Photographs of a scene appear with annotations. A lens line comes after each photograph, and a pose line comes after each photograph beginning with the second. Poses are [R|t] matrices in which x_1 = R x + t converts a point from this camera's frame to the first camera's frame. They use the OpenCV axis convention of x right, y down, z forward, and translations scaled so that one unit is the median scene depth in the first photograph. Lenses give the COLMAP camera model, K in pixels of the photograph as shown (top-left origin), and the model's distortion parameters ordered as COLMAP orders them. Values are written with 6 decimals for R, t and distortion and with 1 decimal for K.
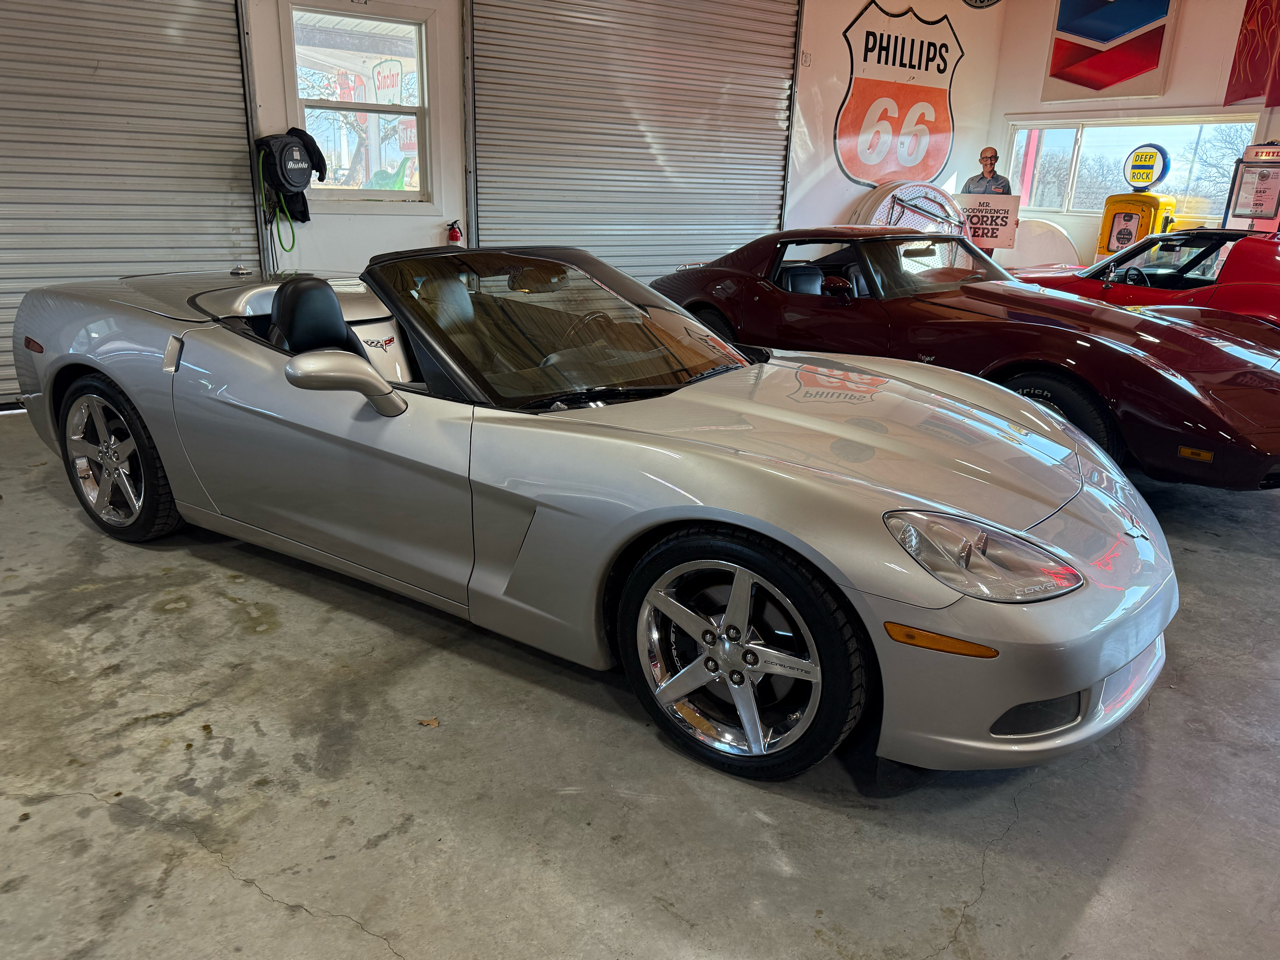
lens RADIAL K [[929.0, 0, 633.0], [0, 929.0, 488.8], [0, 0, 1]] dist [0.010026, -0.007984]
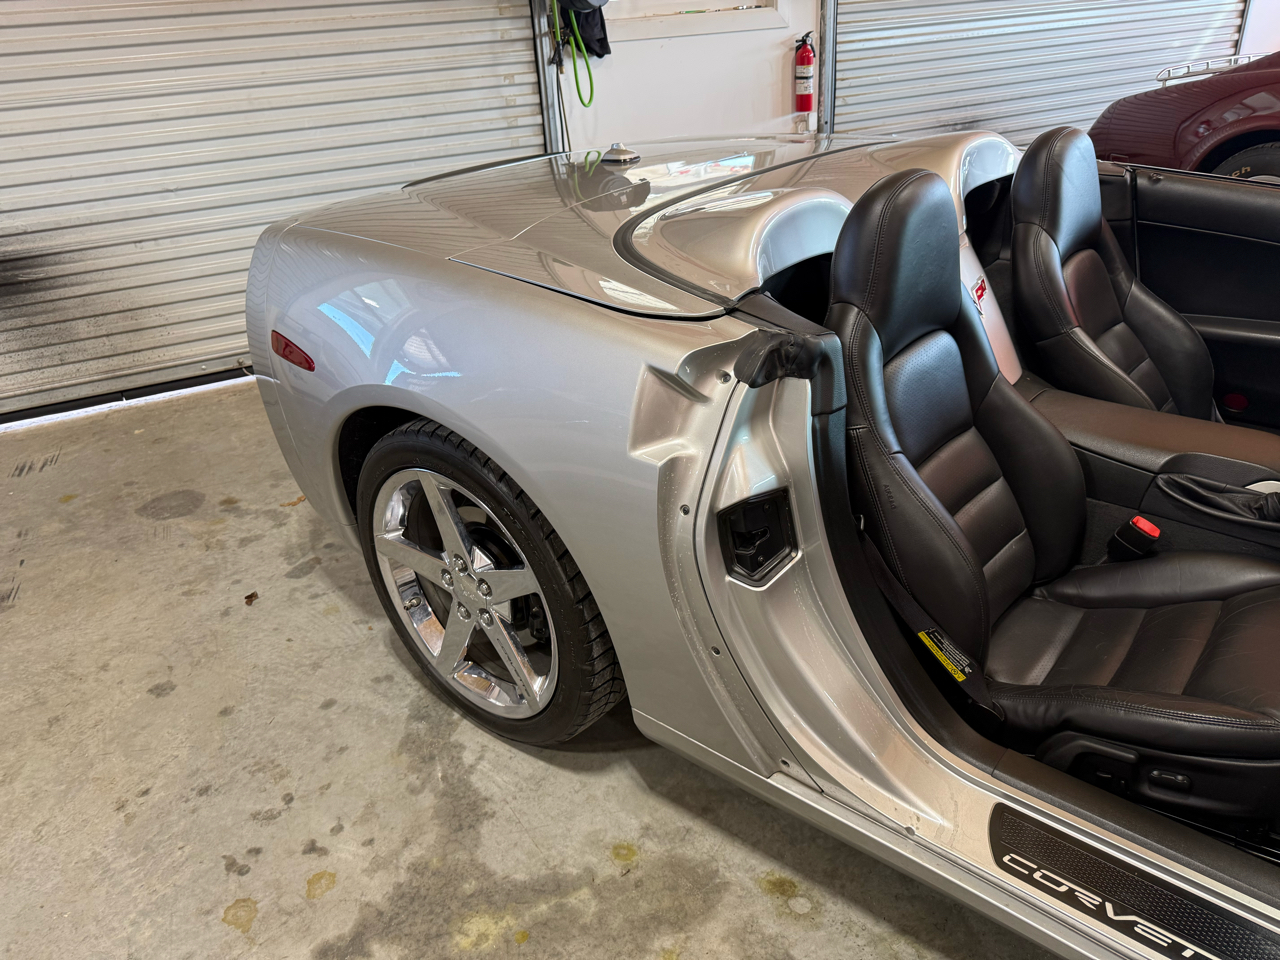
lens RADIAL K [[929.0, 0, 633.0], [0, 929.0, 488.8], [0, 0, 1]] dist [0.010026, -0.007984]
pose [[0.984811, -0.019544, -0.172524, -0.250218], [0.047619, 0.985947, 0.160128, -0.100606], [0.166970, -0.165911, 0.971902, 0.352083]]
